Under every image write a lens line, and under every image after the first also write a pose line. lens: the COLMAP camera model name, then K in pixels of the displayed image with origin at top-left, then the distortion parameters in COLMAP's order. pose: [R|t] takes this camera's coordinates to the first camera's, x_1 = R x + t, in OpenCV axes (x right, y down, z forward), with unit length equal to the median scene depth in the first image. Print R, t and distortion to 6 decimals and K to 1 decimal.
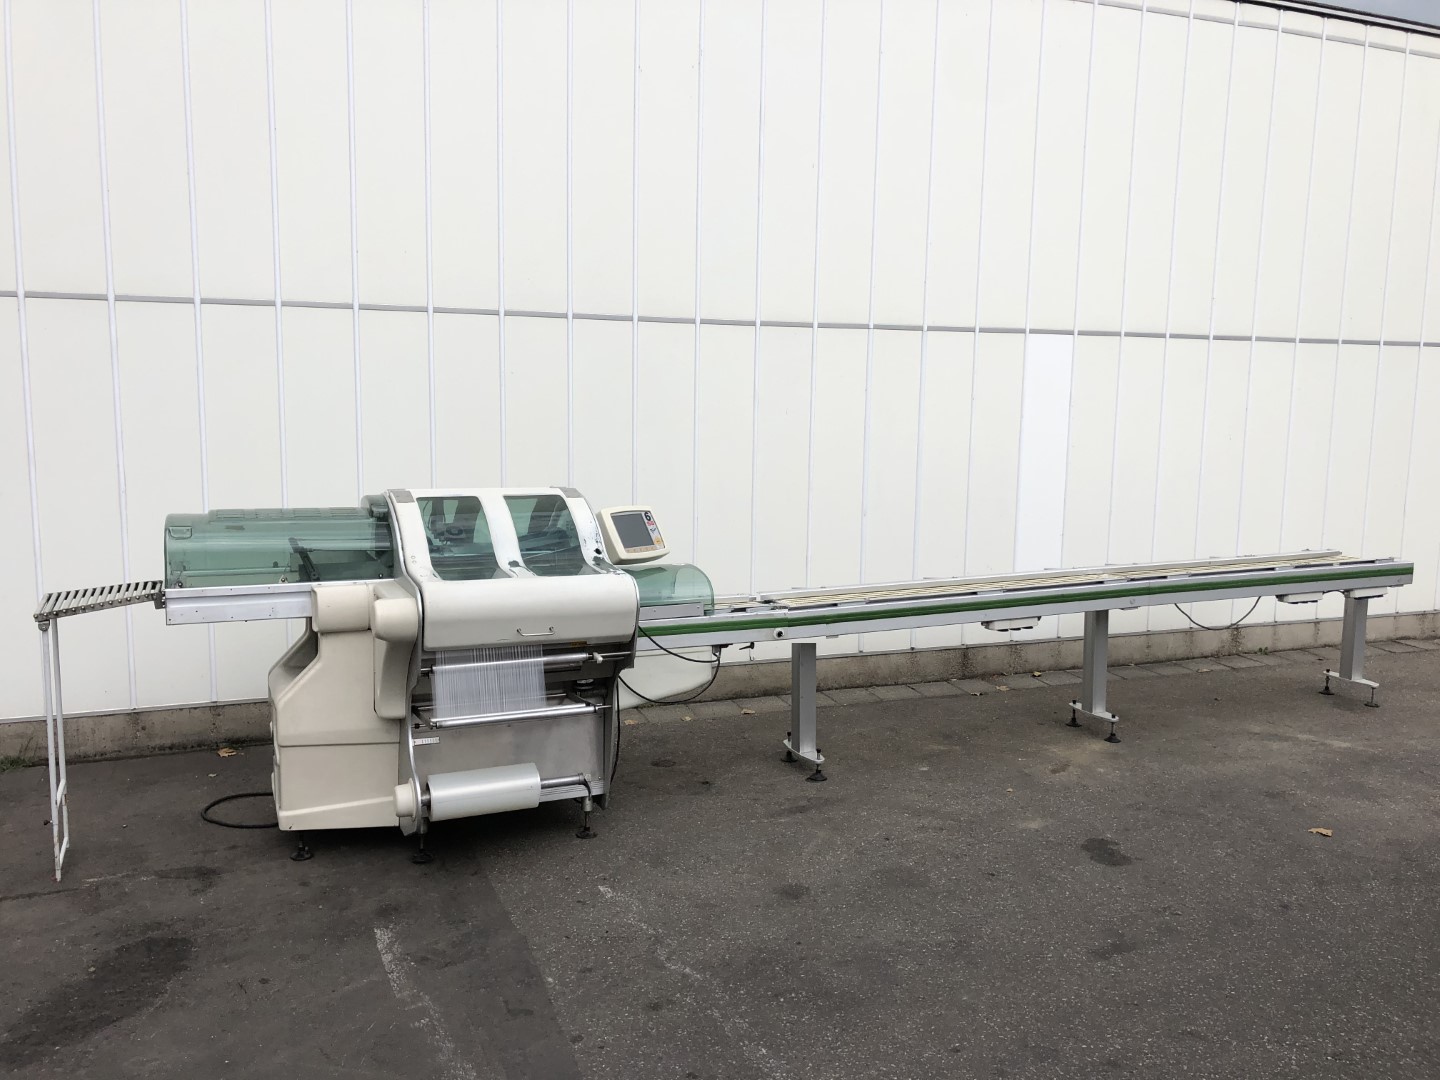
lens RADIAL K [[1181.0, 0, 724.1], [0, 1181.0, 531.9], [0, 0, 1]] dist [0.011245, 0.010418]
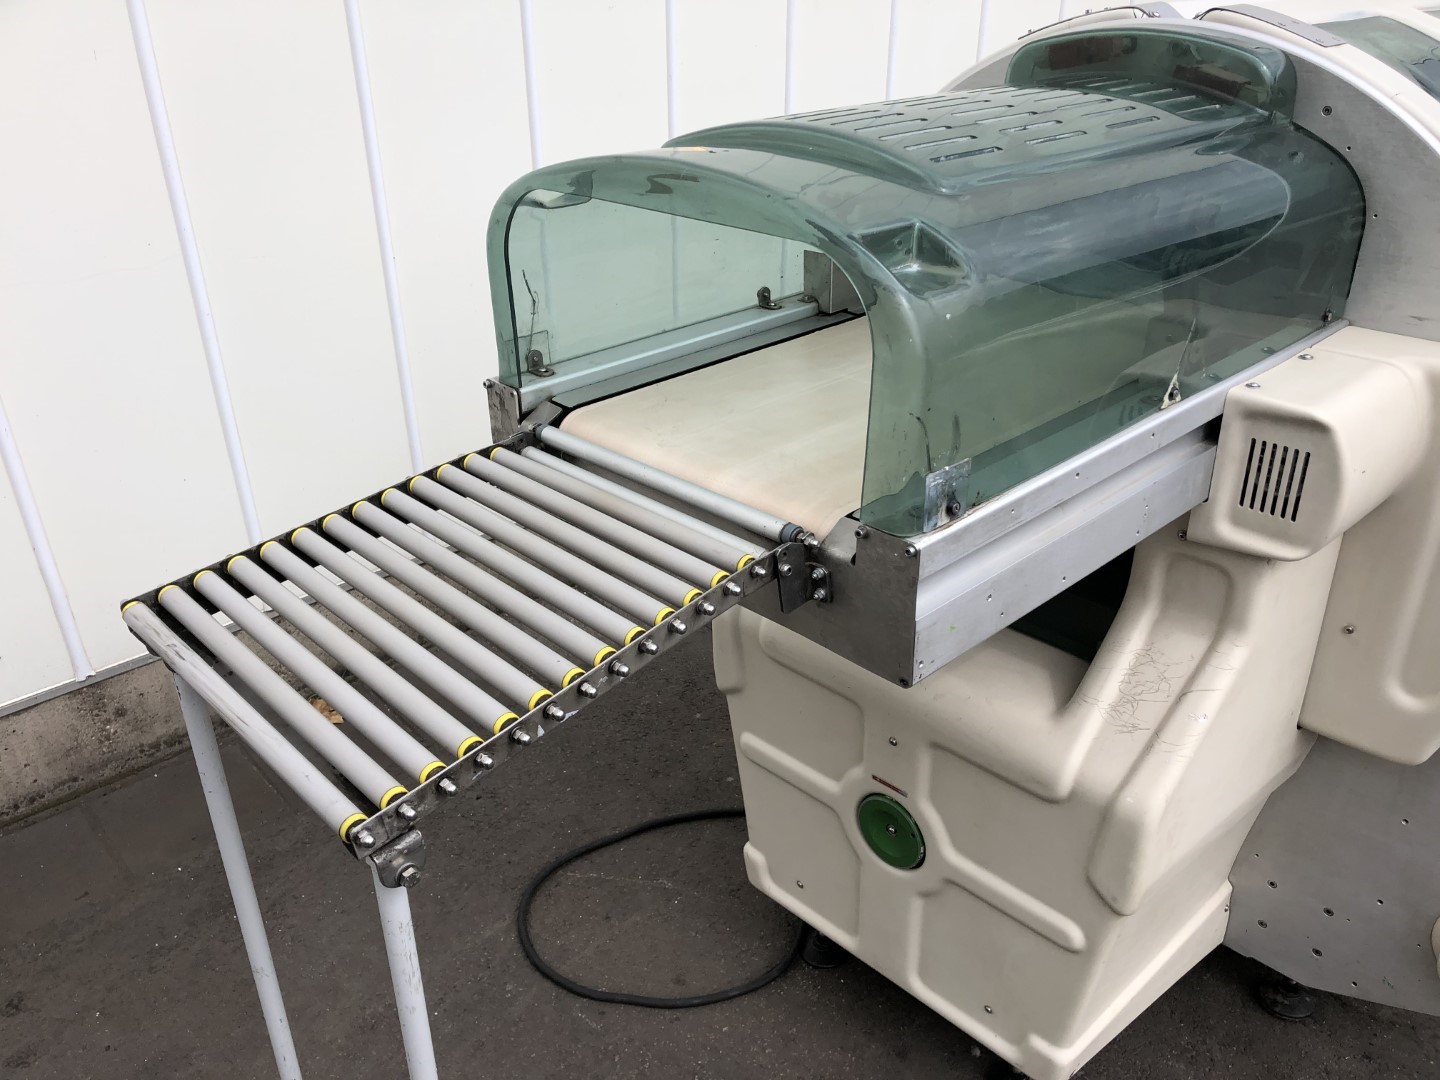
lens RADIAL K [[1175.3, 0, 717.1], [0, 1175.3, 556.3], [0, 0, 1]] dist [0.017278, 0.001900]
pose [[0.936186, -0.183246, 0.299961, -0.472504], [0.058049, 0.922244, 0.382225, -0.026430], [-0.346678, -0.340421, 0.874030, 0.686747]]
